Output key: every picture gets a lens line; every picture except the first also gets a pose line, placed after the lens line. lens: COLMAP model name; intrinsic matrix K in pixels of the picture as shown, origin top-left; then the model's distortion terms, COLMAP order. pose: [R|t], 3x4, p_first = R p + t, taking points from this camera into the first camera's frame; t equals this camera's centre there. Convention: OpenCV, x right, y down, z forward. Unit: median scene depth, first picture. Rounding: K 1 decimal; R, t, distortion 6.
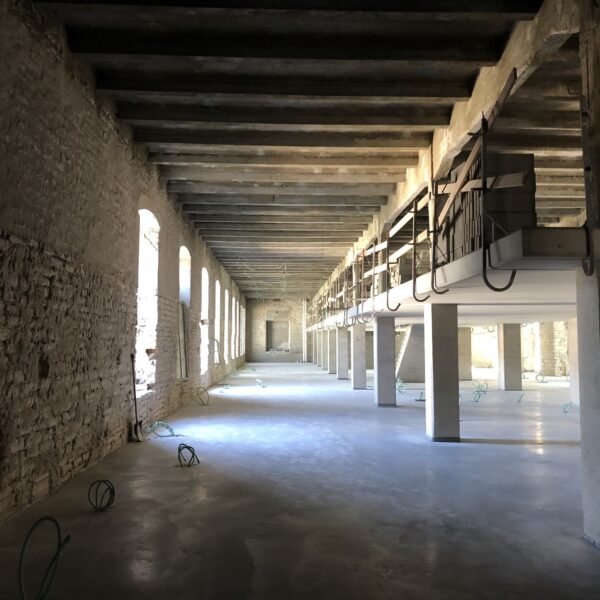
lens RADIAL K [[646.4, 0, 291.7], [0, 646.4, 296.3], [0, 0, 1]] dist [0.014332, -0.001906]
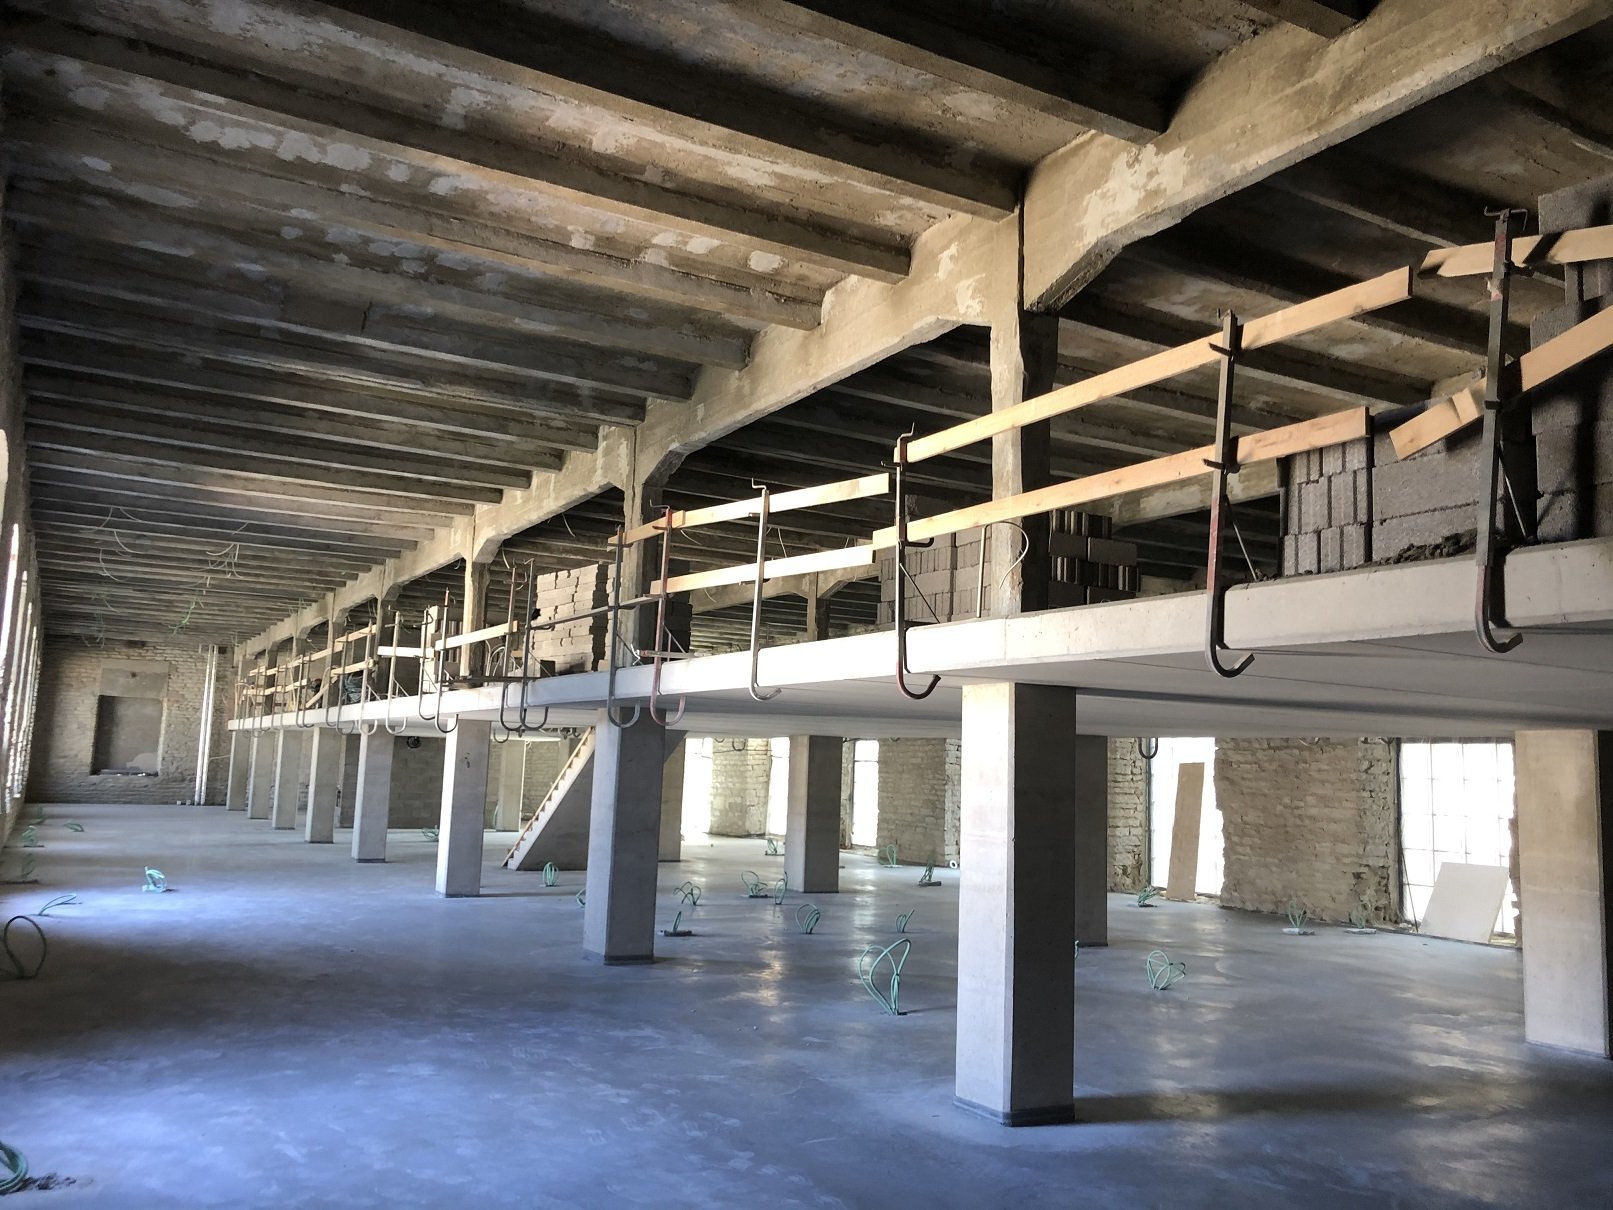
lens RADIAL K [[1321.6, 0, 806.5], [0, 1321.6, 605.0], [0, 0, 1]] dist [-0.006262, -0.004479]
pose [[0.879958, 0.085602, 0.467275, -0.090236], [-0.064888, 0.996070, -0.060278, 0.009247], [-0.470599, 0.022721, 0.882055, 0.229812]]
